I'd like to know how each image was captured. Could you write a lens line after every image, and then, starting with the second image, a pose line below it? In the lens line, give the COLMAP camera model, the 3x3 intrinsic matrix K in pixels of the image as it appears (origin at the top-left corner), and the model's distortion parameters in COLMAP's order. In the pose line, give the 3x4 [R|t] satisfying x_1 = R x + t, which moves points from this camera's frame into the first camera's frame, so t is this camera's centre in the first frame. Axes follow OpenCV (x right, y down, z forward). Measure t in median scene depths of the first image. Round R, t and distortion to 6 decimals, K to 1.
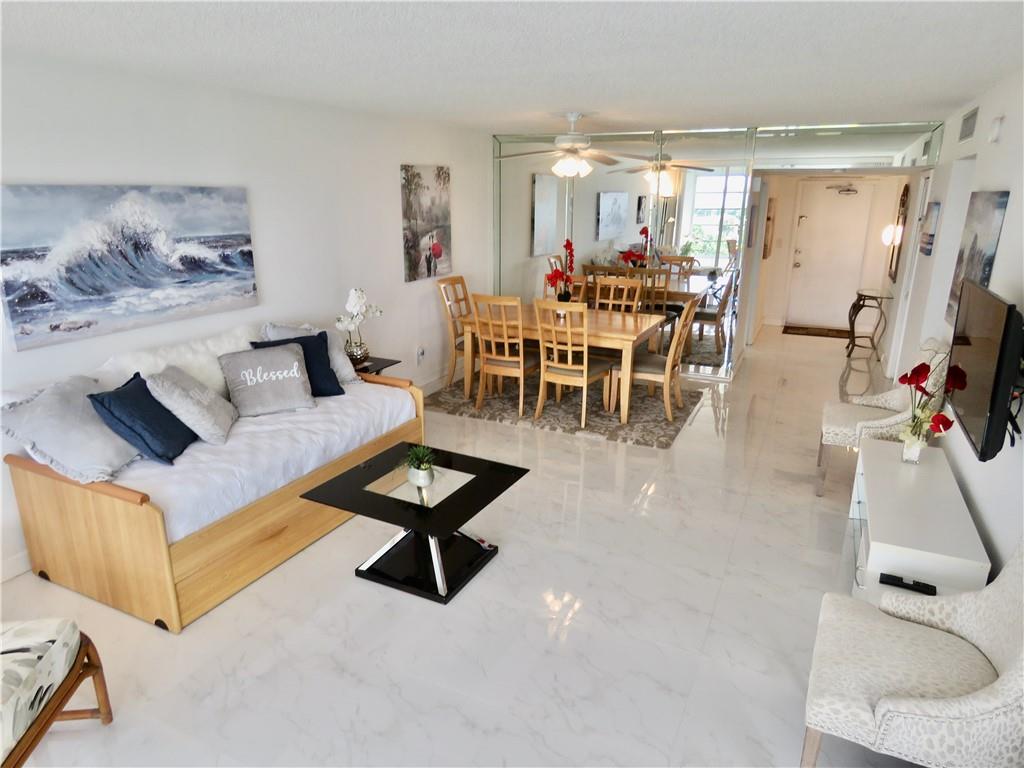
lens RADIAL K [[656.0, 0, 510.8], [0, 656.0, 383.3], [0, 0, 1]] dist [-0.010152, 0.005149]
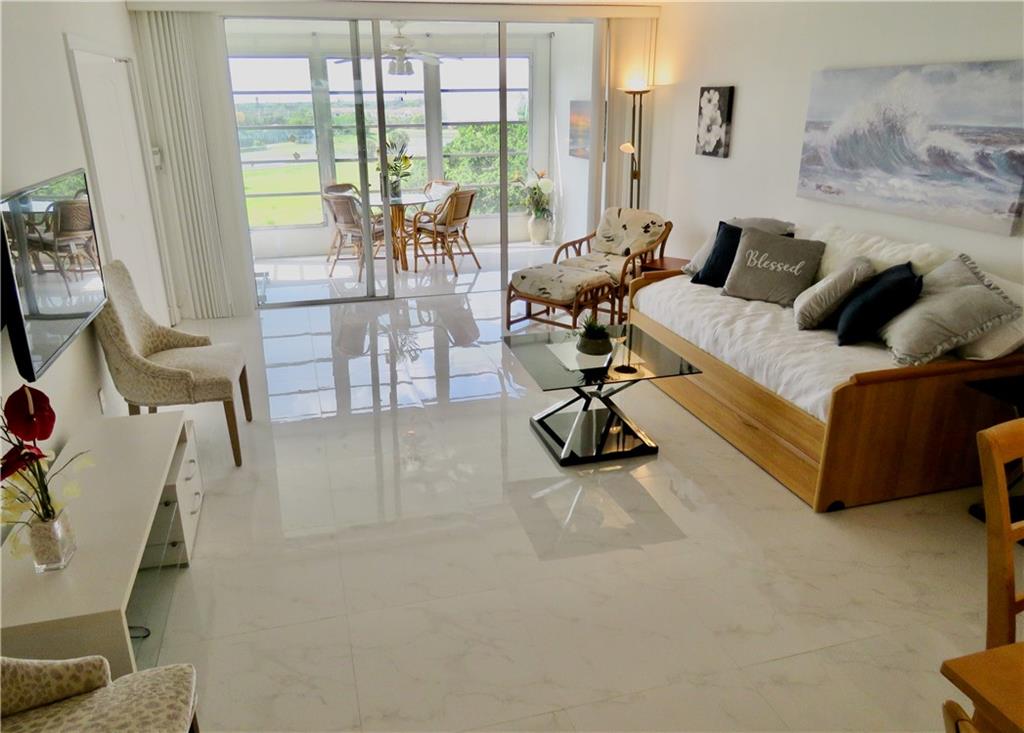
lens RADIAL K [[714.6, 0, 484.1], [0, 714.6, 348.9], [0, 0, 1]] dist [-0.007983, 0.013757]
pose [[-0.761510, 0.221491, -0.609134, 0.599309], [-0.169162, 0.839310, 0.516665, -0.363641], [0.625689, 0.496488, -0.601675, 1.352024]]
